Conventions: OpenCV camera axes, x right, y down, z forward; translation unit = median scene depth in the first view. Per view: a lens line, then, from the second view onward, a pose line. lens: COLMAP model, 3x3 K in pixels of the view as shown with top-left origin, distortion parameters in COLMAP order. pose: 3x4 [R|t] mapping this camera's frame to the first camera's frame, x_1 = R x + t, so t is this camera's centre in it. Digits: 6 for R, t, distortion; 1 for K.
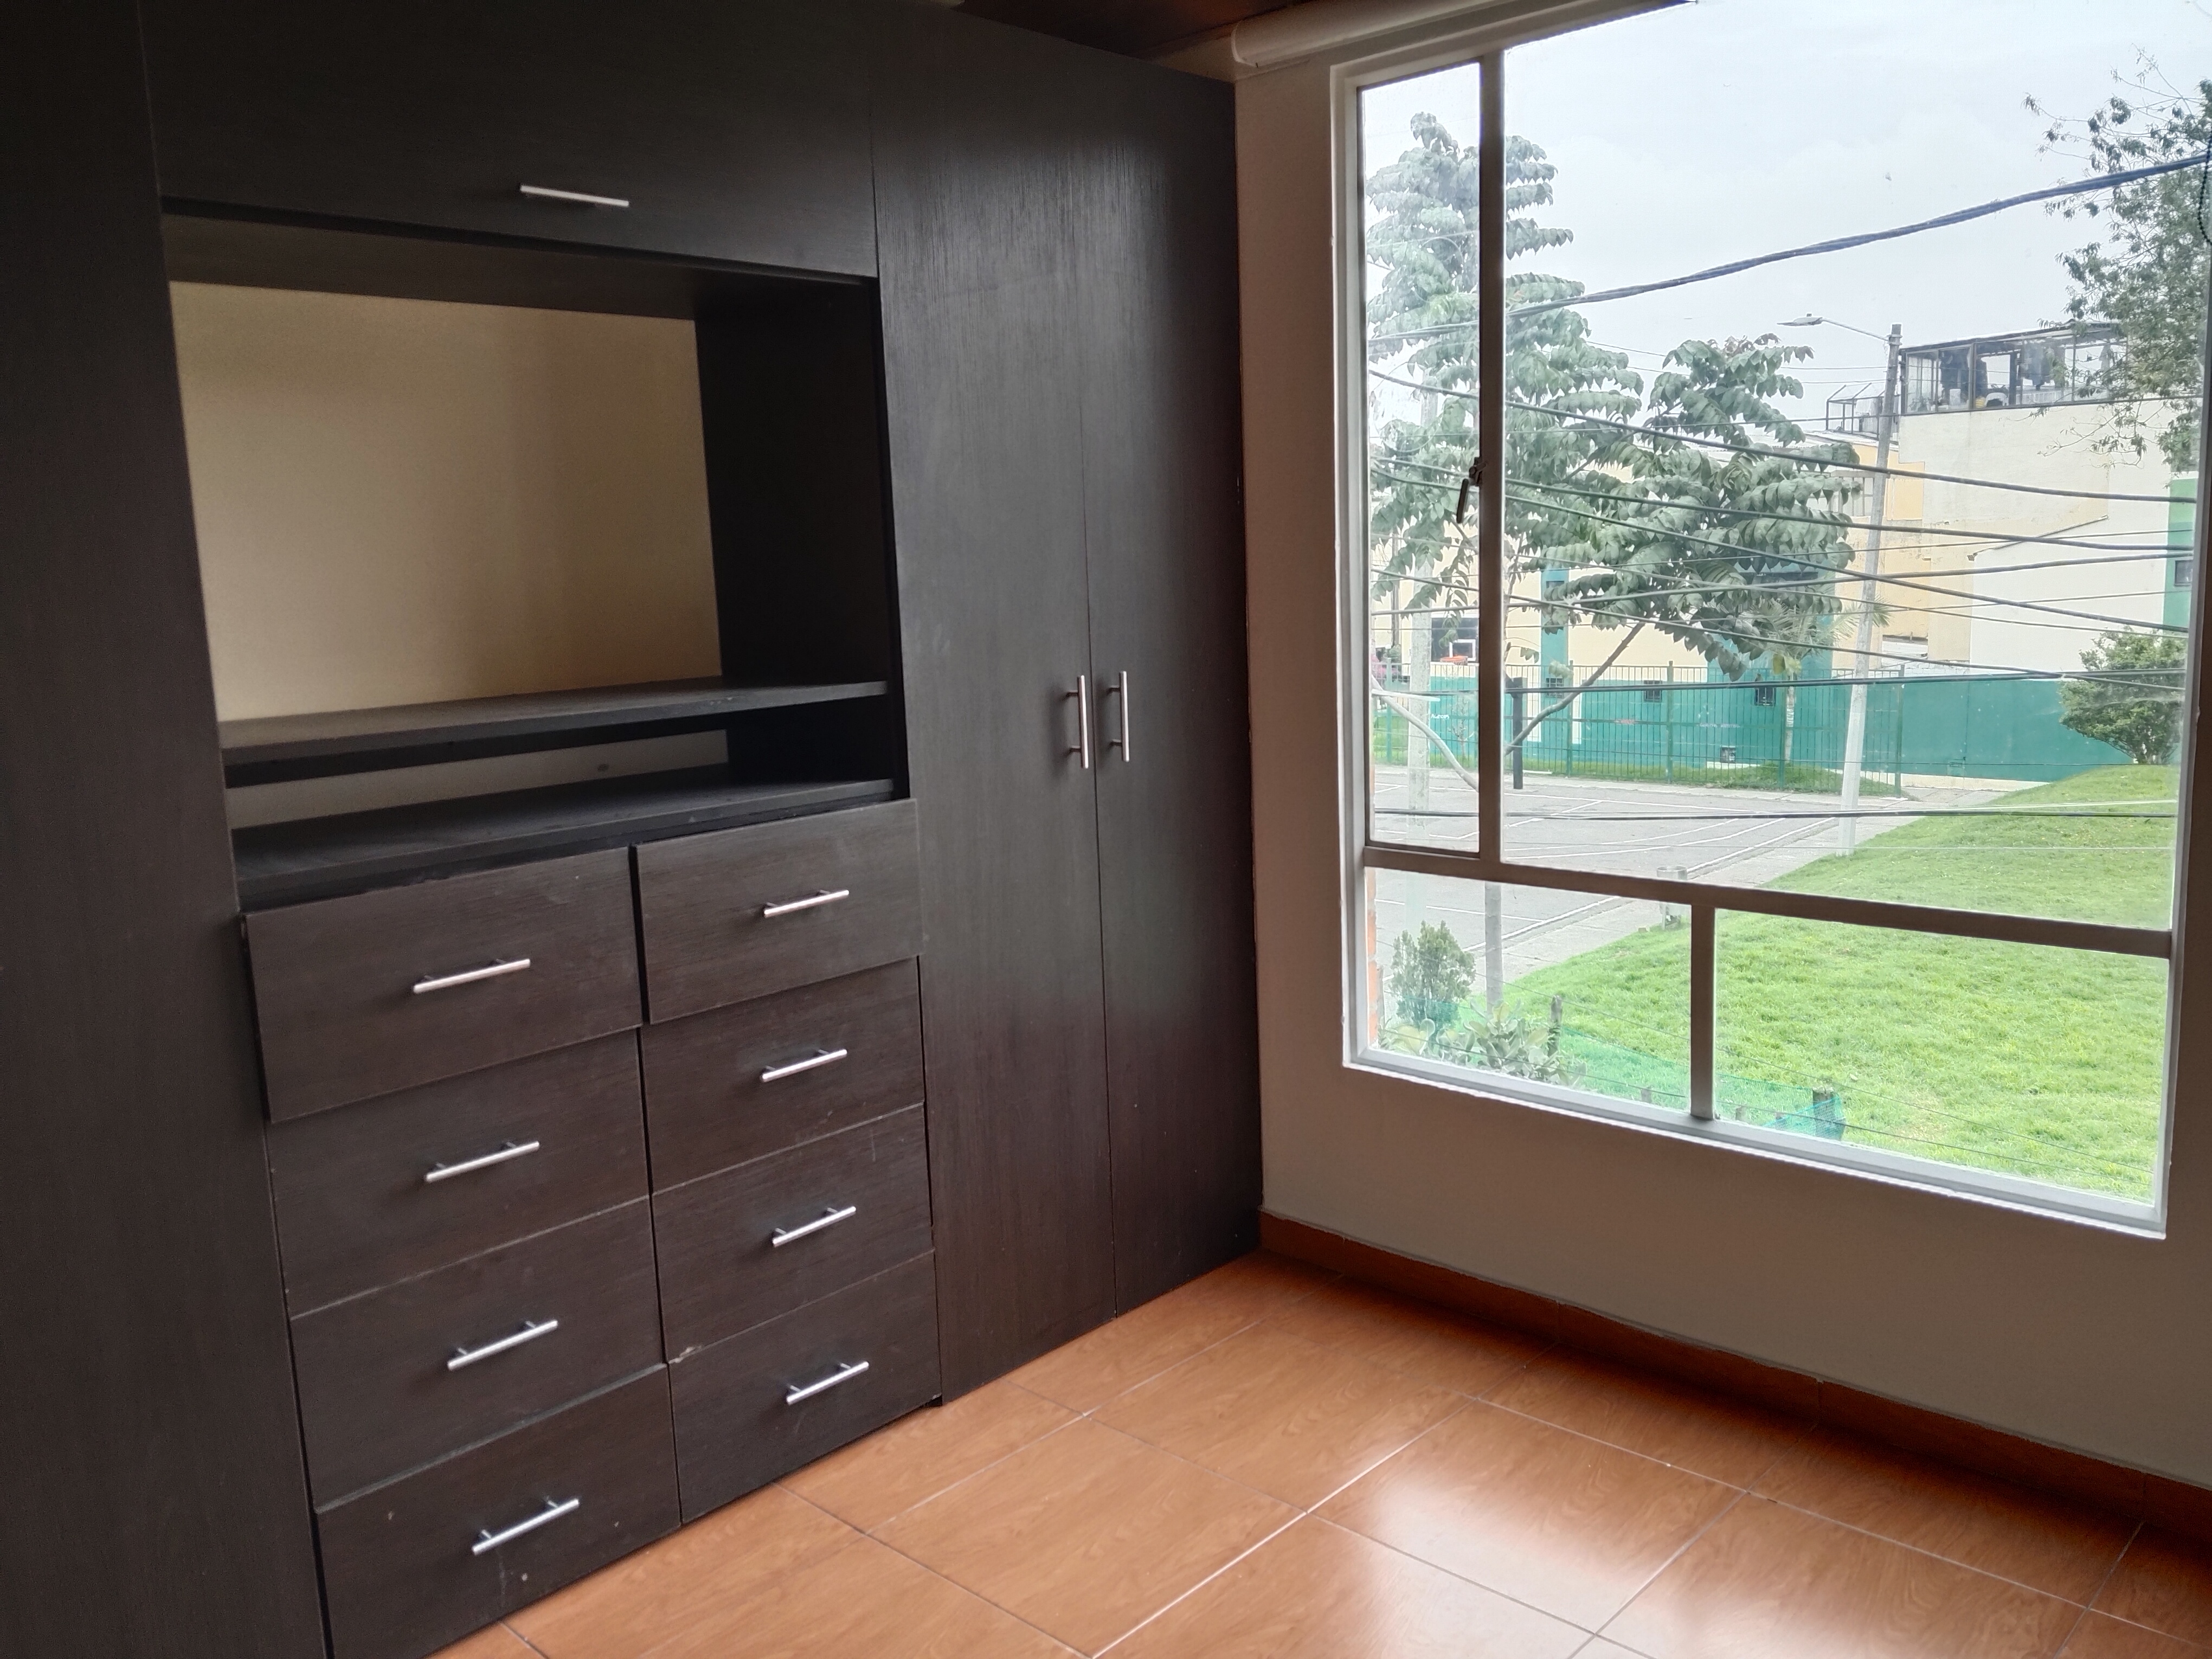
lens RADIAL K [[1745.9, 0, 1099.4], [0, 1745.9, 819.2], [0, 0, 1]] dist [0.060929, -0.111114]
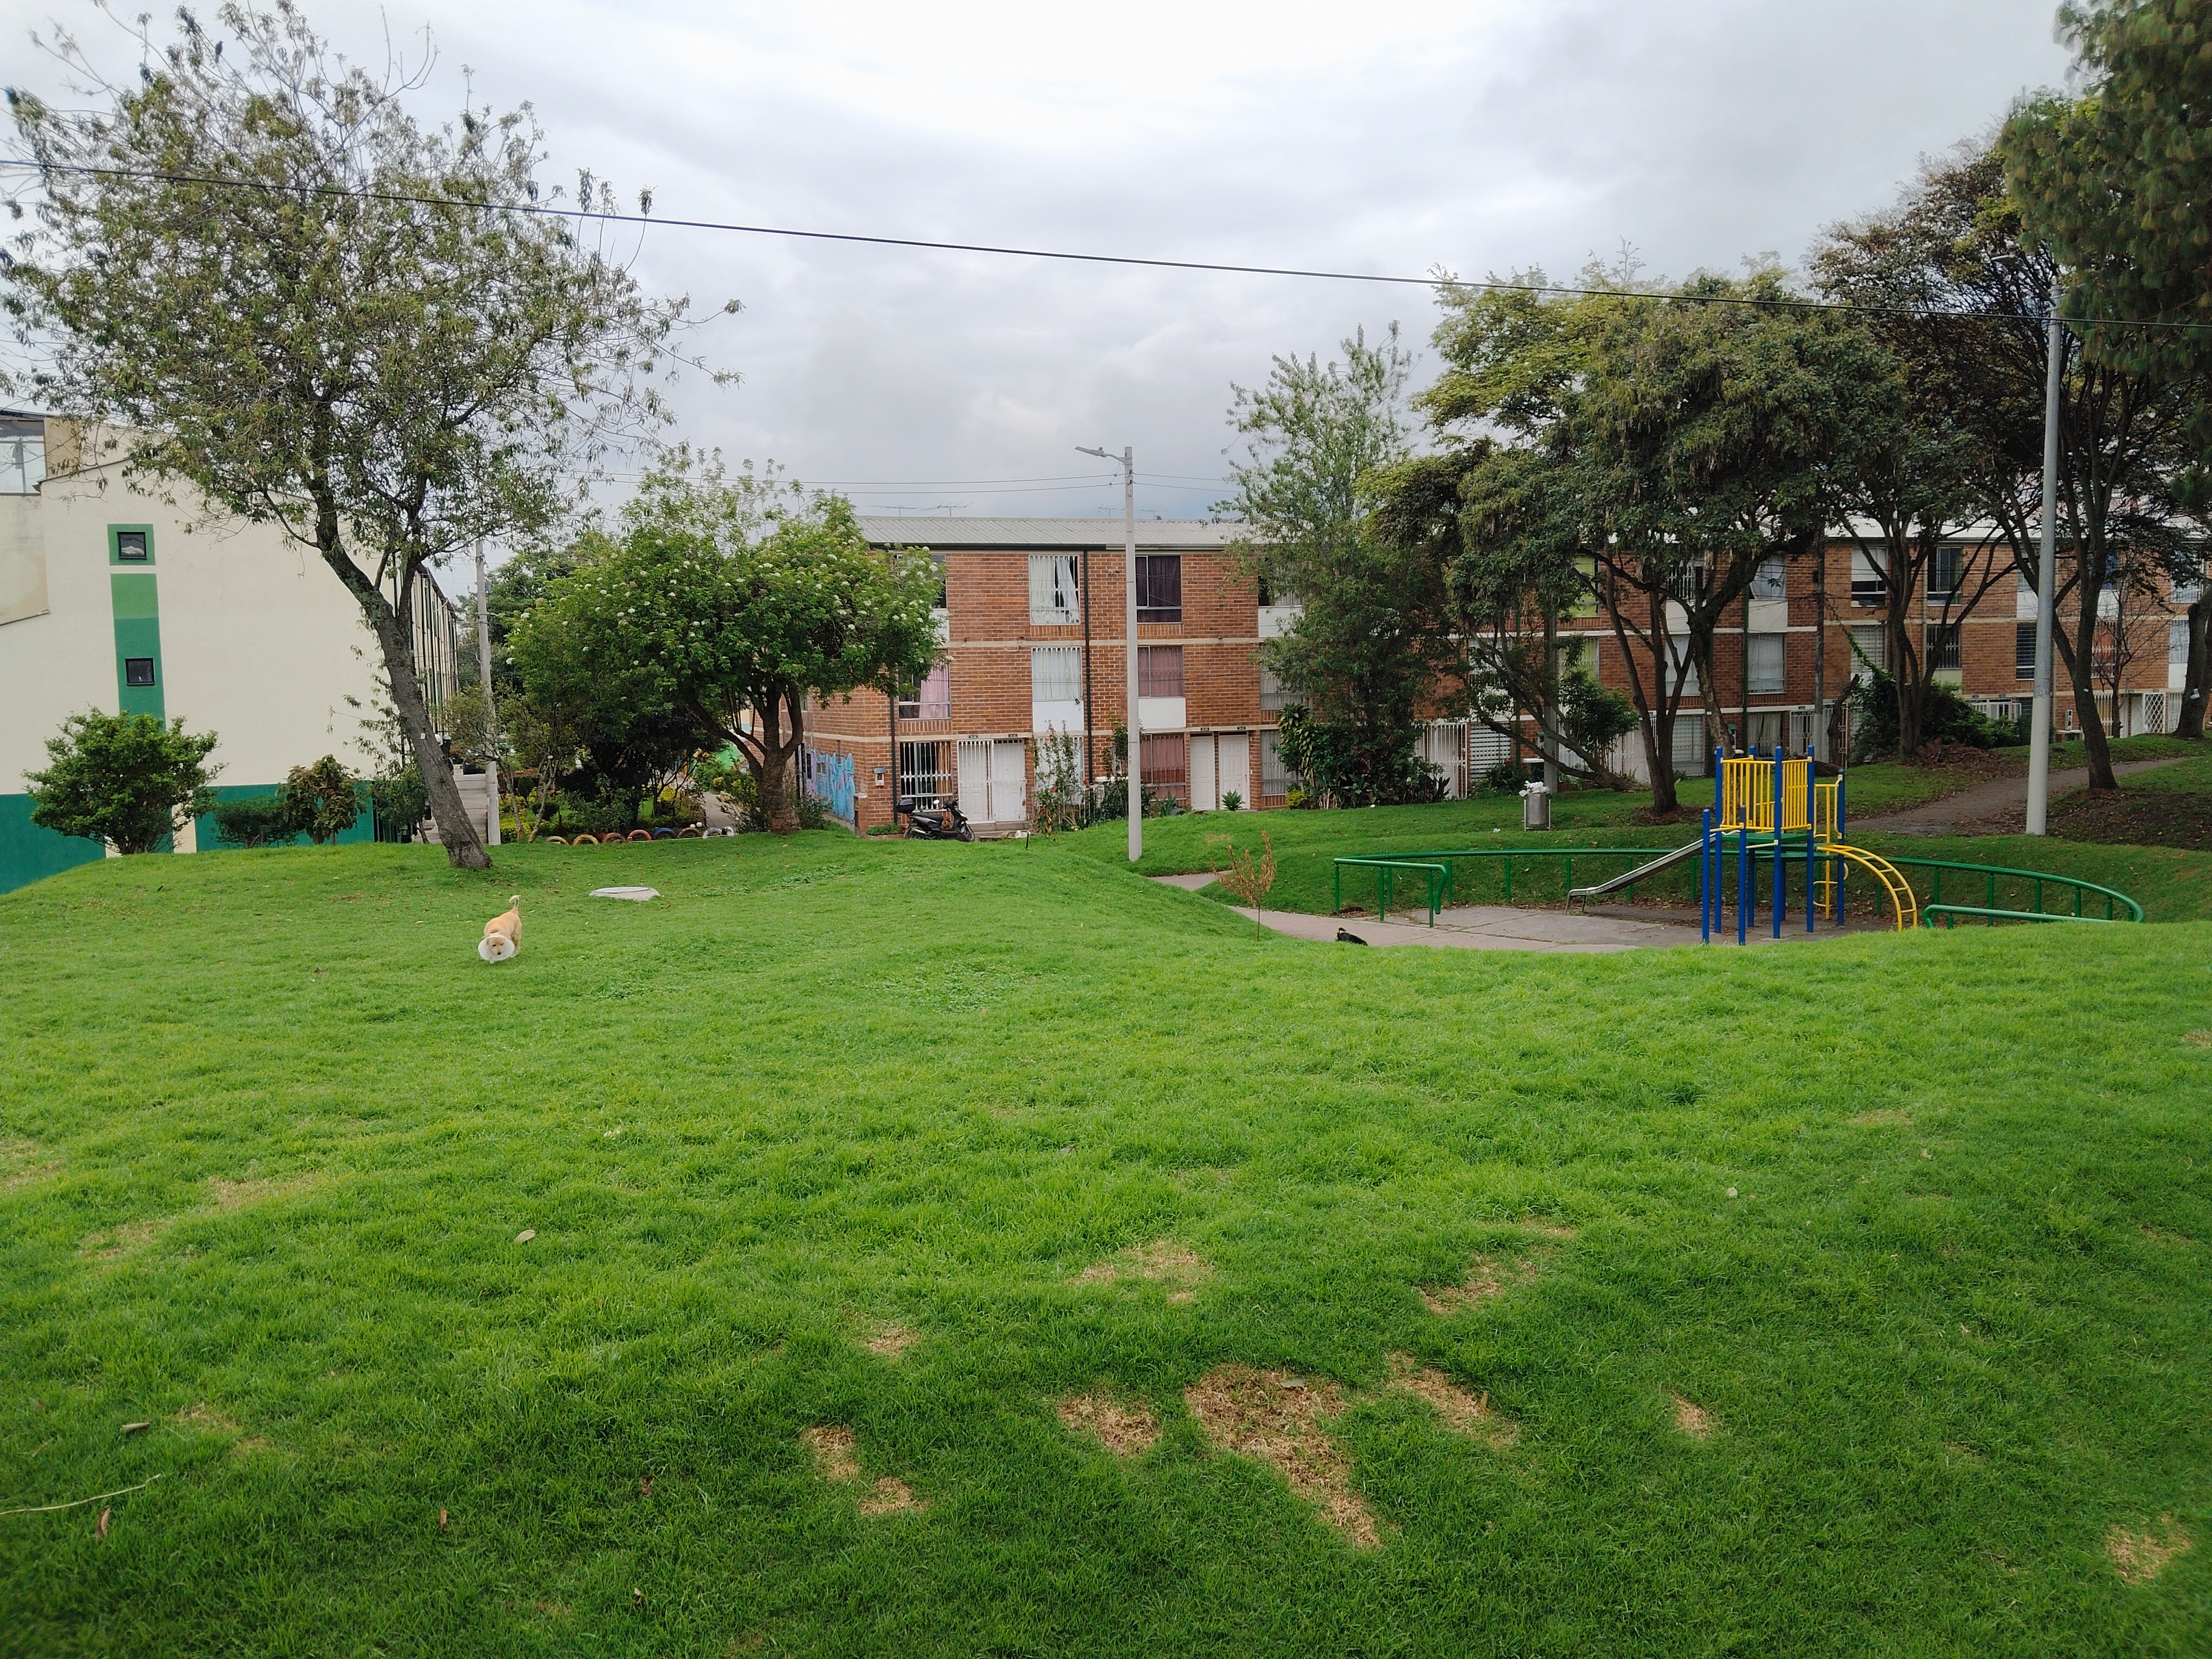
lens RADIAL K [[1745.9, 0, 1113.7], [0, 1745.9, 818.8], [0, 0, 1]] dist [0.060929, -0.111114]
pose [[0.471535, -0.040710, 0.880907, 0.062925], [0.143304, 0.989193, -0.030994, 0.116826], [-0.870126, 0.140852, 0.472273, 0.269397]]
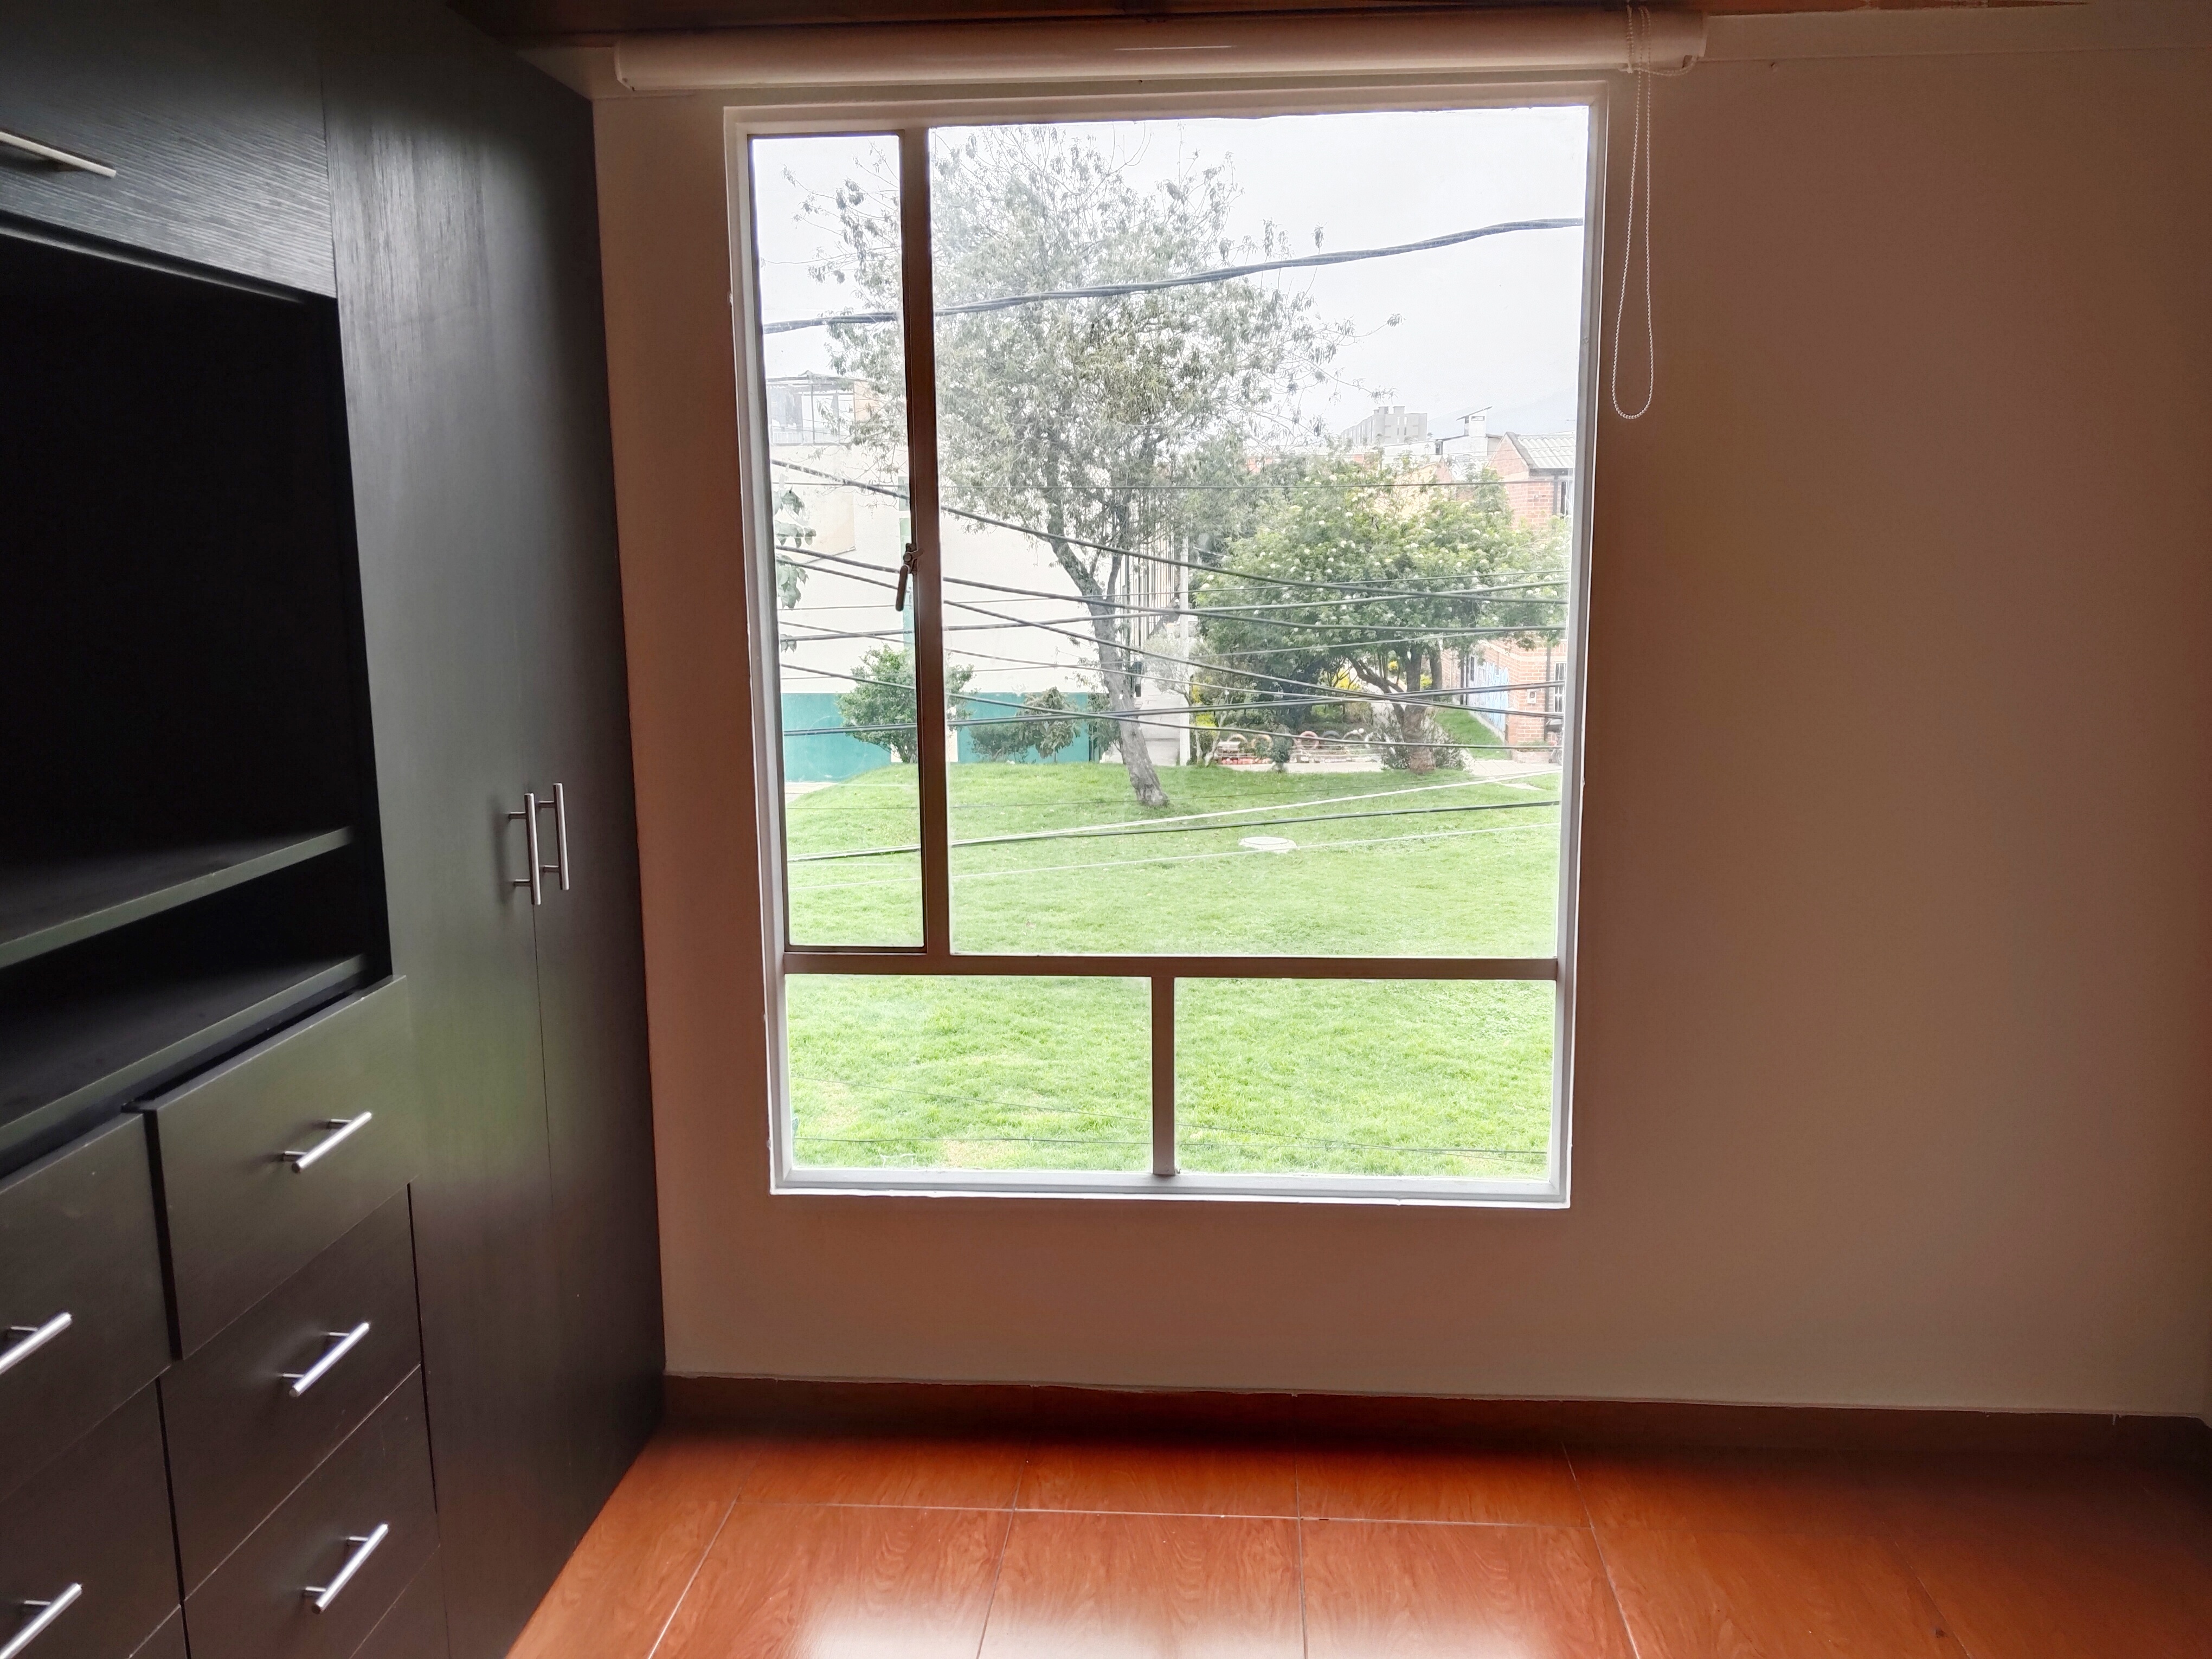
lens RADIAL K [[1745.9, 0, 1111.2], [0, 1745.9, 808.9], [0, 0, 1]] dist [0.060929, -0.111114]
pose [[0.775697, -0.070704, 0.627133, -0.067003], [0.079730, 0.996722, 0.013755, -0.013652], [-0.626049, 0.039332, 0.778791, 0.039280]]
